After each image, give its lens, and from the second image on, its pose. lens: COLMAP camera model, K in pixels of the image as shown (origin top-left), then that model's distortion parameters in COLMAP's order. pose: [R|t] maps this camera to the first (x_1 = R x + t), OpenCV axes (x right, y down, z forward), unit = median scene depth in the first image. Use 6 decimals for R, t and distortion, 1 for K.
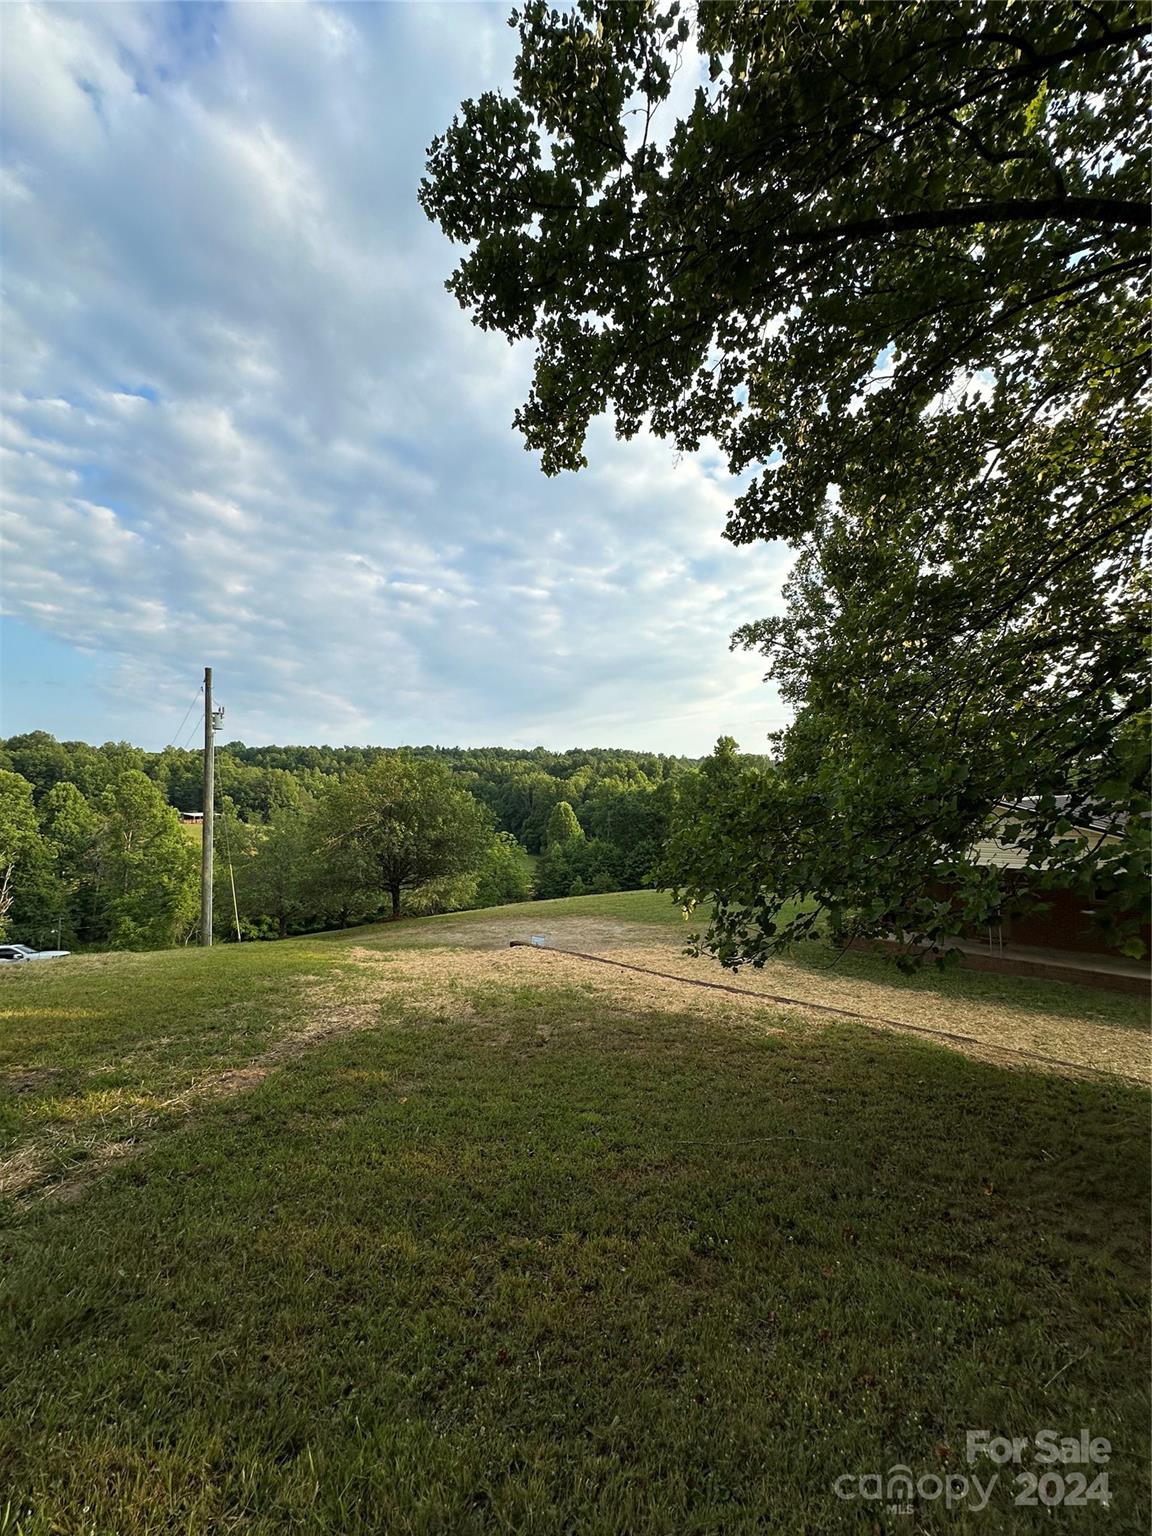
lens RADIAL K [[617.9, 0, 575.8], [0, 617.9, 768.2], [0, 0, 1]] dist [0.001739, 0.001371]
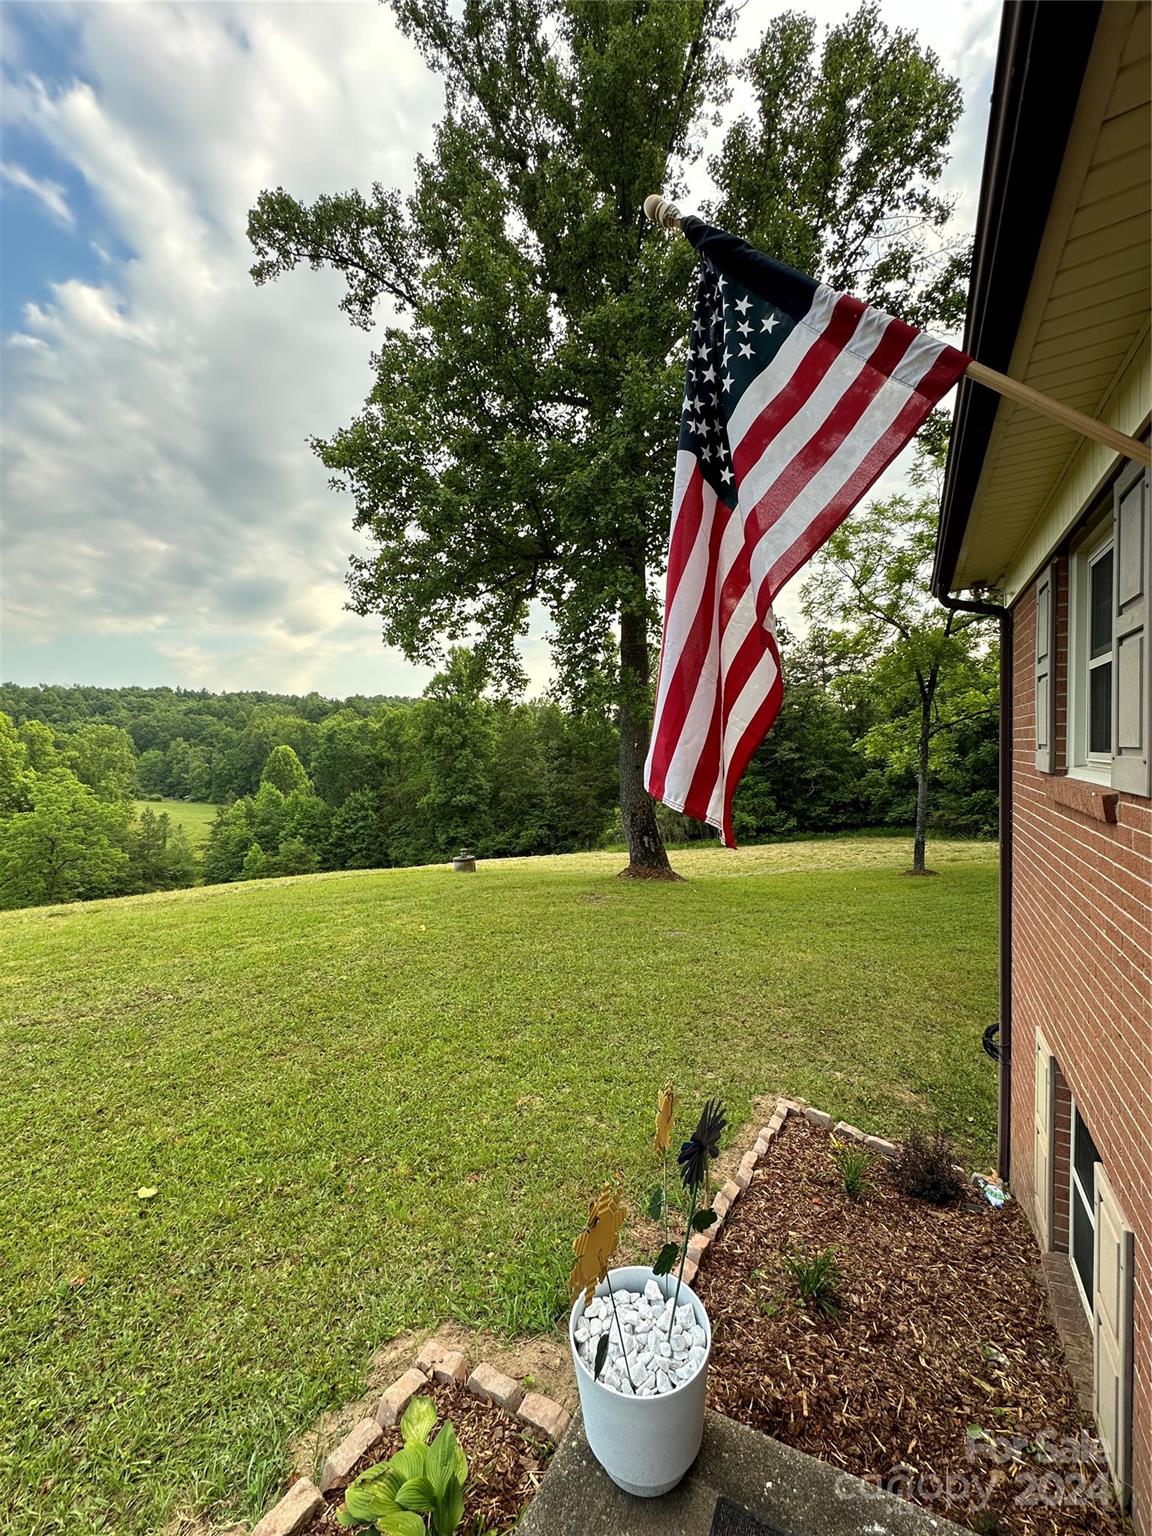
lens RADIAL K [[617.9, 0, 573.4], [0, 617.9, 766.2], [0, 0, 1]] dist [0.001739, 0.001371]
pose [[0.951478, -0.013933, 0.307402, 0.053867], [-0.008175, 0.997477, 0.070514, 0.013948], [-0.307609, -0.069606, 0.948964, 0.094549]]
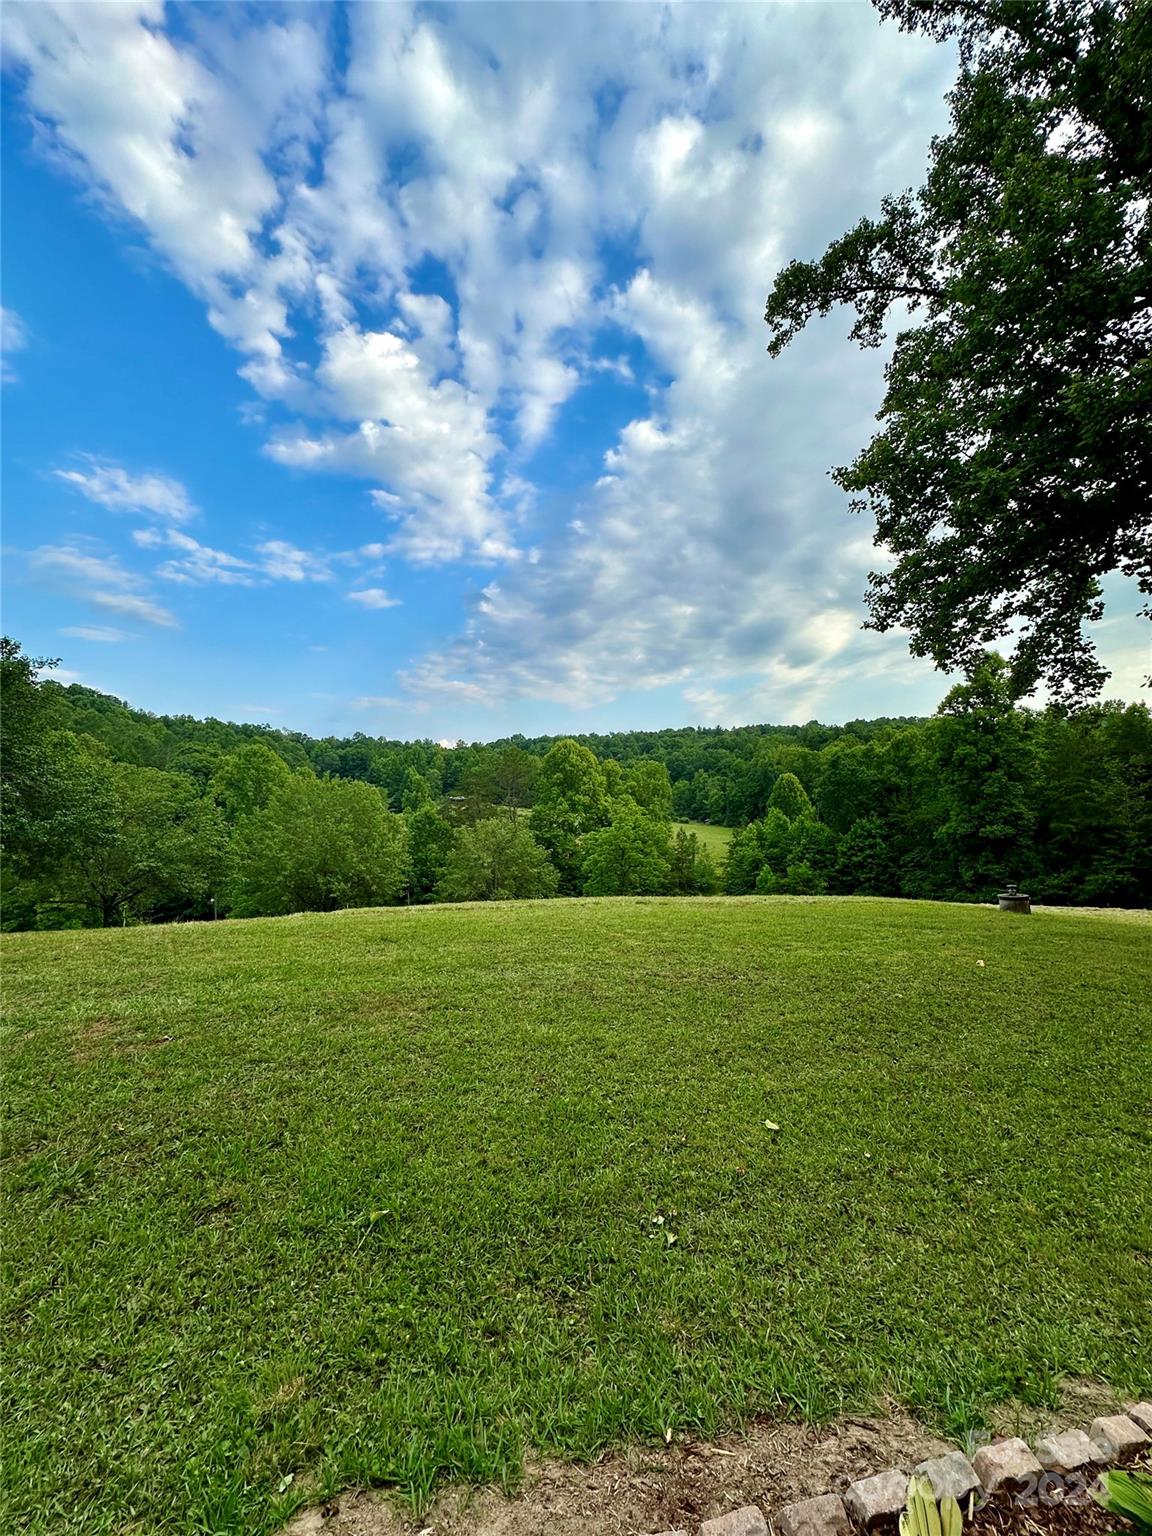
lens RADIAL K [[617.9, 0, 577.5], [0, 617.9, 765.2], [0, 0, 1]] dist [0.001739, 0.001371]
pose [[0.900199, -0.038233, -0.433797, 0.051907], [0.046841, 0.998860, 0.009168, 0.014522], [0.432952, -0.028572, 0.900964, 0.093317]]
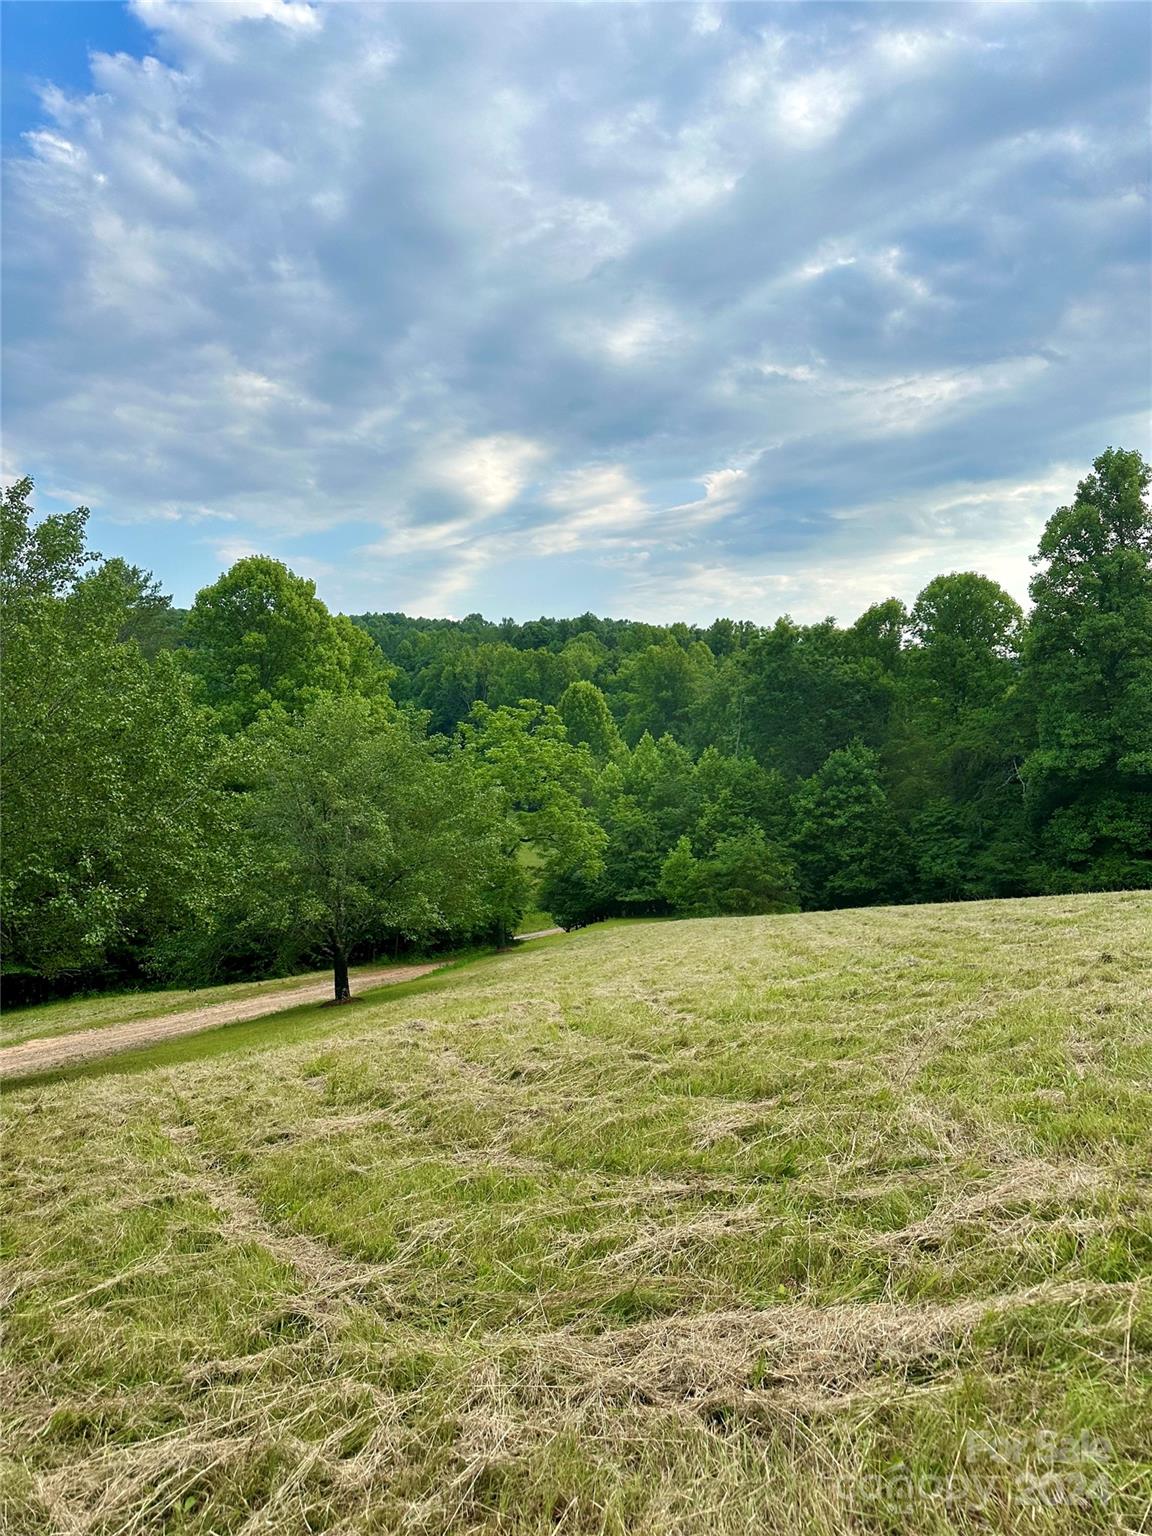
lens RADIAL K [[1088.0, 0, 575.6], [0, 1088.0, 768.7], [0, 0, 1]] dist [0.002975, -0.004295]
pose [[0.998869, 0.004415, 0.047350, -0.038399], [-0.008705, 0.995833, 0.090779, 0.028776], [-0.046752, -0.091088, 0.994745, 0.135590]]
